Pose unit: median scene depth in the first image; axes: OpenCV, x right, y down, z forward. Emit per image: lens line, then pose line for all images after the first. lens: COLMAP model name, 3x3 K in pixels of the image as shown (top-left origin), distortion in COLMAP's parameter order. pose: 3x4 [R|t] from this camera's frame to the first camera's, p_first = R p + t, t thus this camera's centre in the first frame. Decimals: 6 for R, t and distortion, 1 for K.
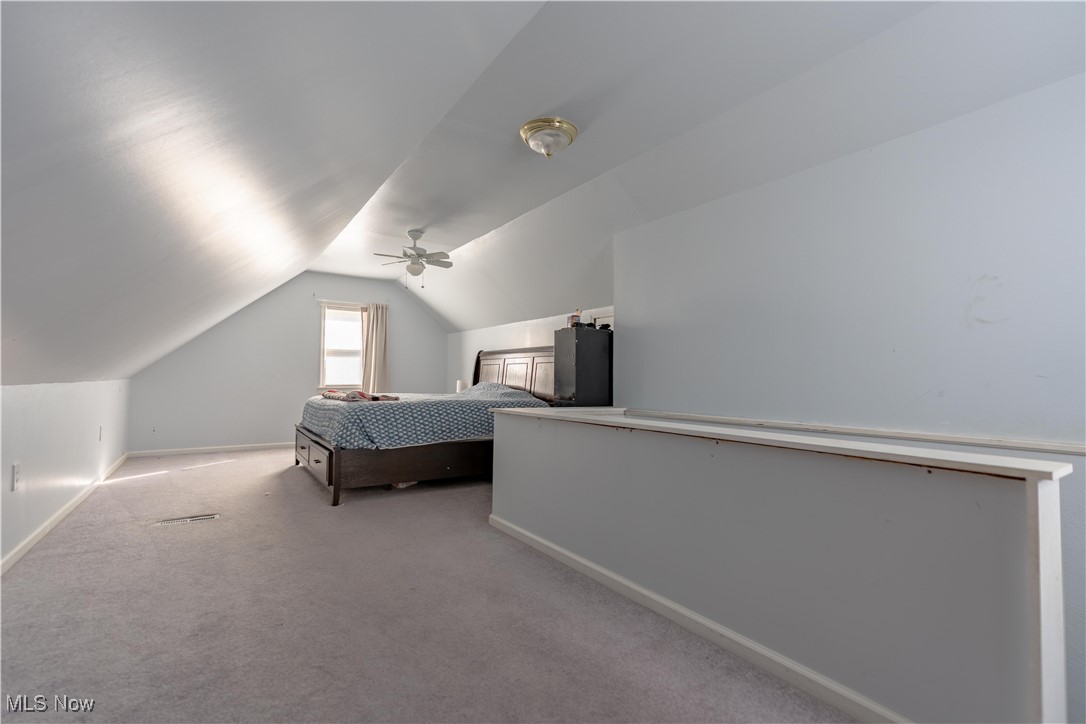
lens RADIAL K [[488.2, 0, 544.5], [0, 488.2, 363.2], [0, 0, 1]] dist [-0.009994, 0.005369]
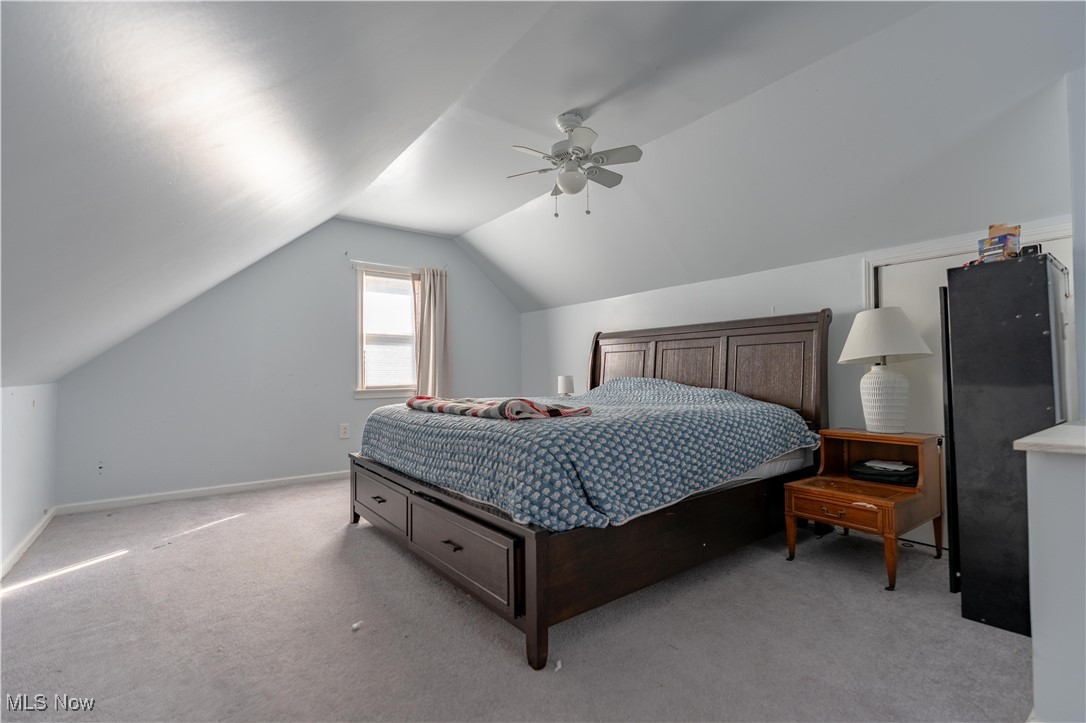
lens RADIAL K [[488.2, 0, 544.5], [0, 488.2, 362.7], [0, 0, 1]] dist [-0.009994, 0.005369]
pose [[0.998125, -0.018104, 0.058476, -0.316312], [0.017678, 0.999813, 0.007793, 0.013739], [-0.058606, -0.006745, 0.998258, 0.404487]]
